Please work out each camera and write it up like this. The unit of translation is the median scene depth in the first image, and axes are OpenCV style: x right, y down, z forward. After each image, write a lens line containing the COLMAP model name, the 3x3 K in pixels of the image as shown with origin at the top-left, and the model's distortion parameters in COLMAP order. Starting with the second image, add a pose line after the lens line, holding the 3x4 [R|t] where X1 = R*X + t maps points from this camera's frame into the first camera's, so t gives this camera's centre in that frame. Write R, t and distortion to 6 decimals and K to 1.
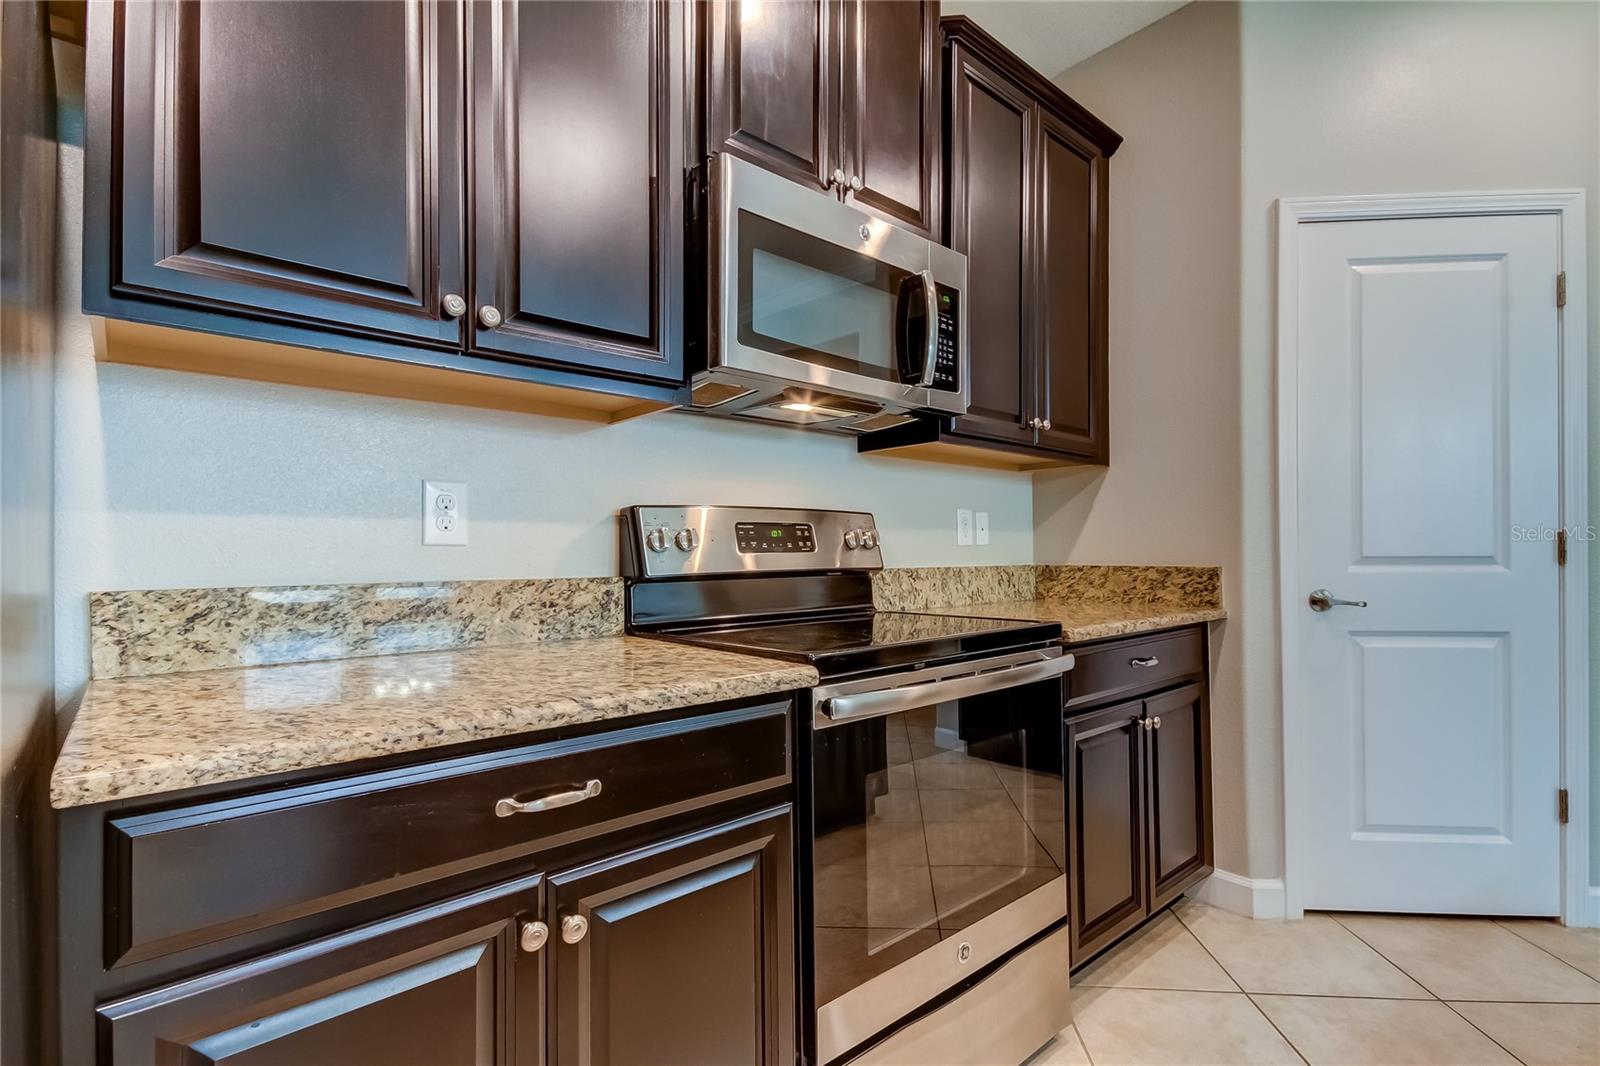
lens RADIAL K [[748.2, 0, 782.6], [0, 748.2, 541.8], [0, 0, 1]] dist [0.014392, -0.000484]
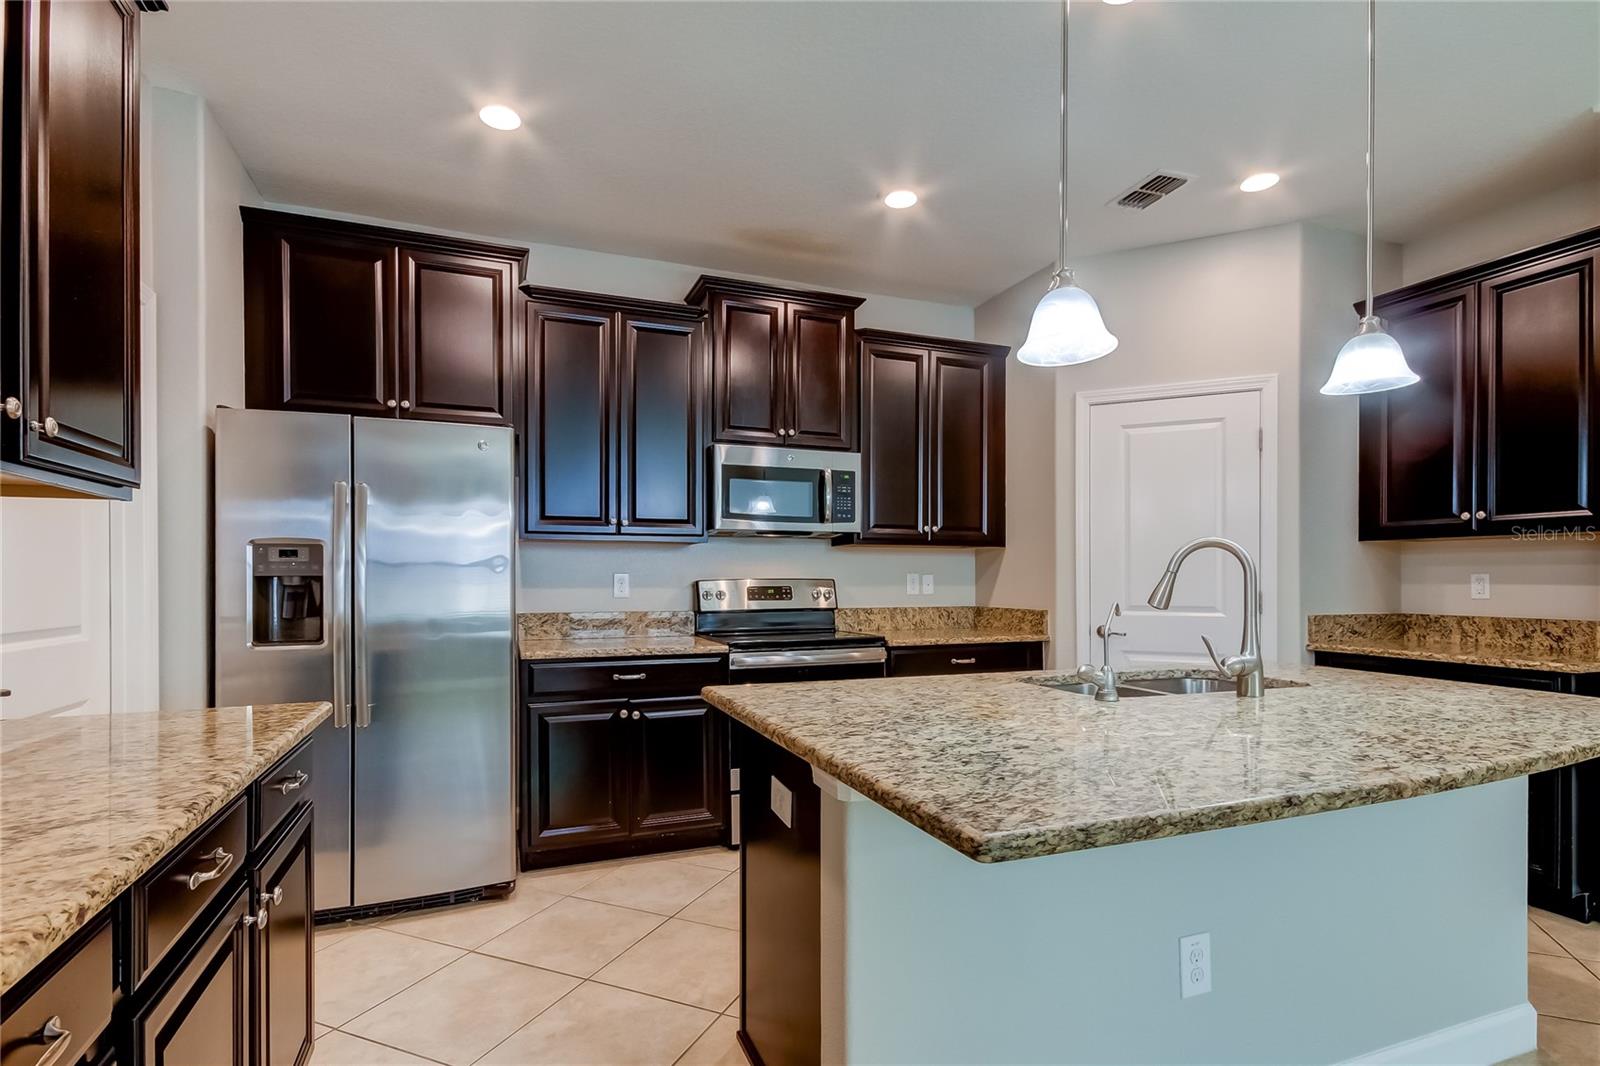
lens RADIAL K [[771.7, 0, 786.7], [0, 771.7, 577.4], [0, 0, 1]] dist [0.000728, -0.000169]
pose [[0.939023, 0.004396, -0.343826, 0.762218], [0.000542, 0.999898, 0.014263, -0.078931], [0.343854, -0.013579, 0.938925, -0.996417]]
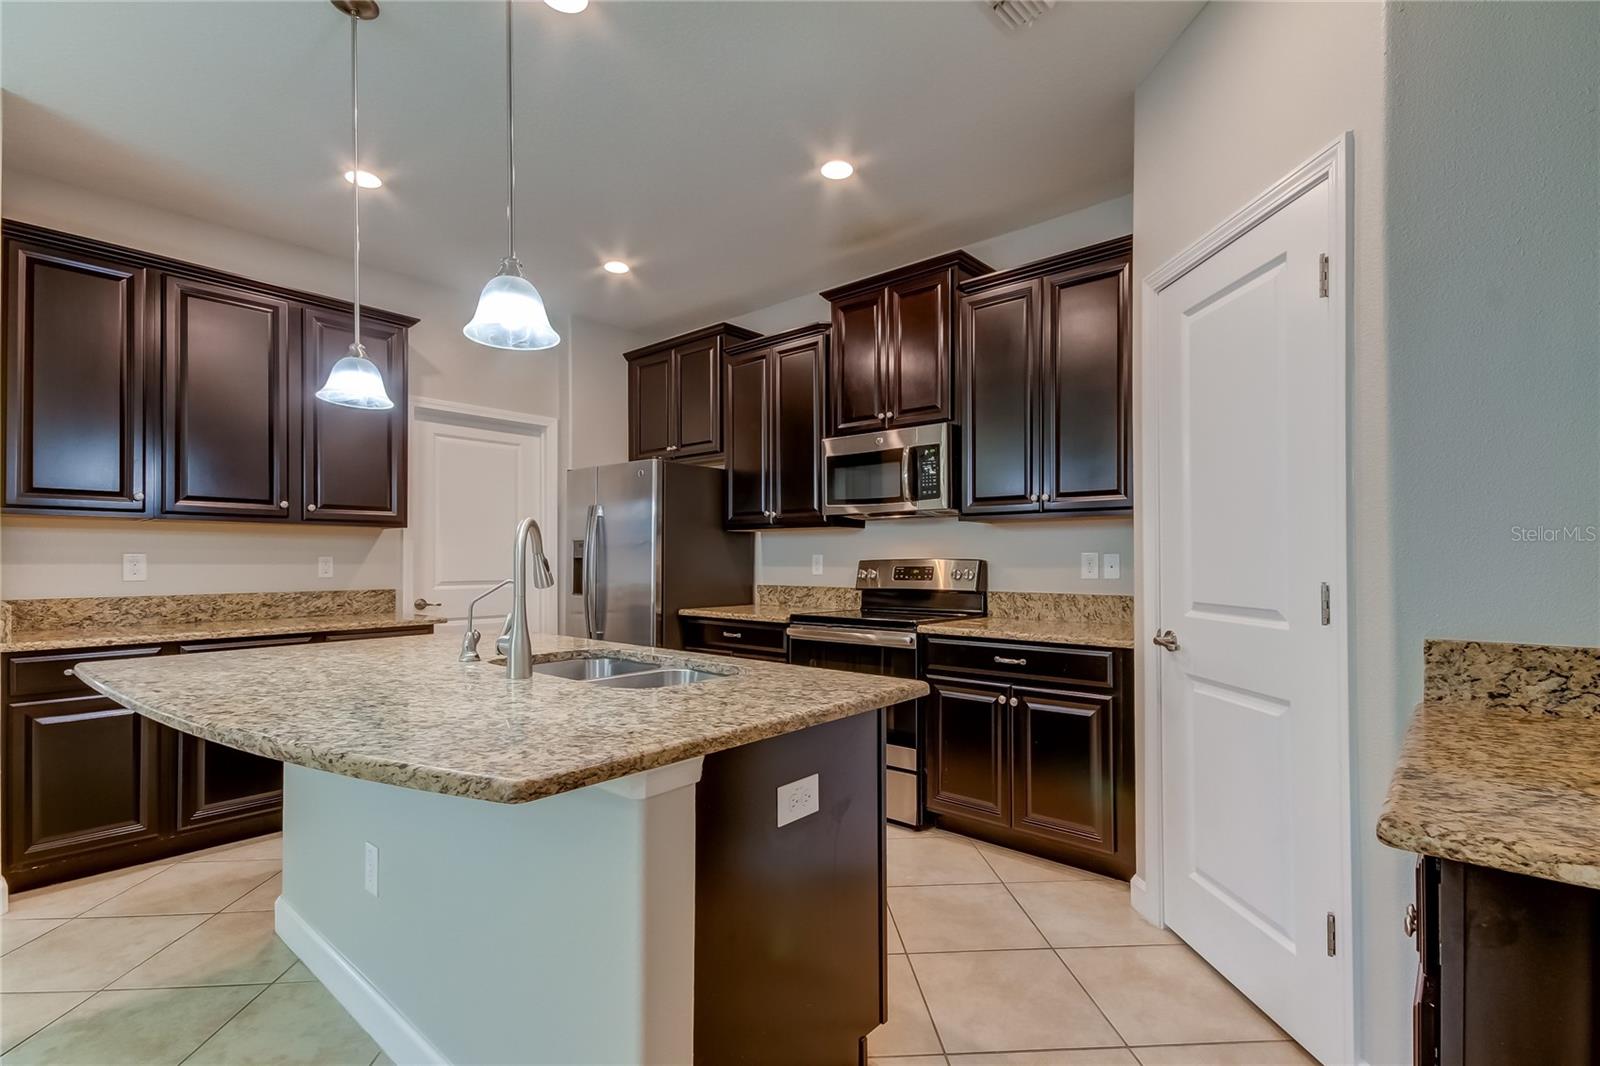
lens RADIAL K [[744.0, 0, 814.6], [0, 744.0, 558.4], [0, 0, 1]] dist [0.025609, -0.012899]
pose [[0.132208, 0.002465, -0.991219, 1.998689], [0.015271, 0.999873, 0.004523, -0.060620], [0.991104, -0.015735, 0.132154, 0.431080]]
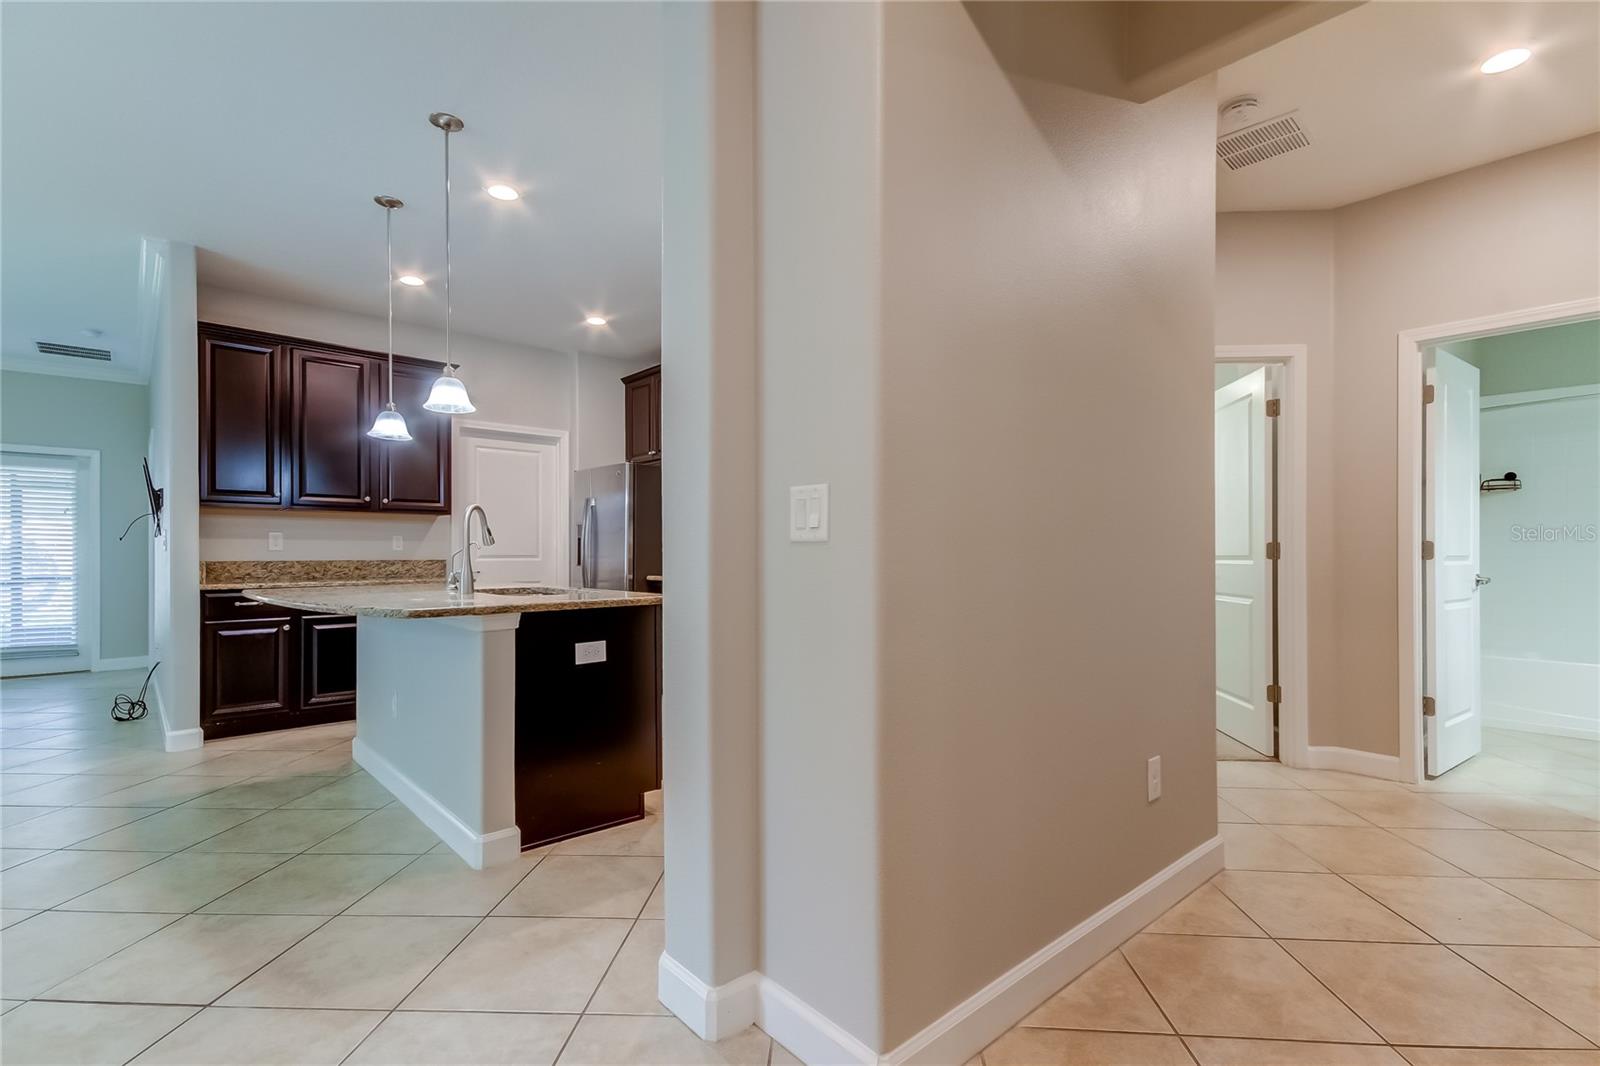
lens RADIAL K [[749.7, 0, 805.6], [0, 749.7, 554.9], [0, 0, 1]] dist [0.013338, -0.001290]
pose [[0.005232, 0.008458, -0.999951, 2.715812], [0.016146, 0.999833, 0.008542, -0.001132], [0.999856, -0.016190, 0.005094, 0.944653]]
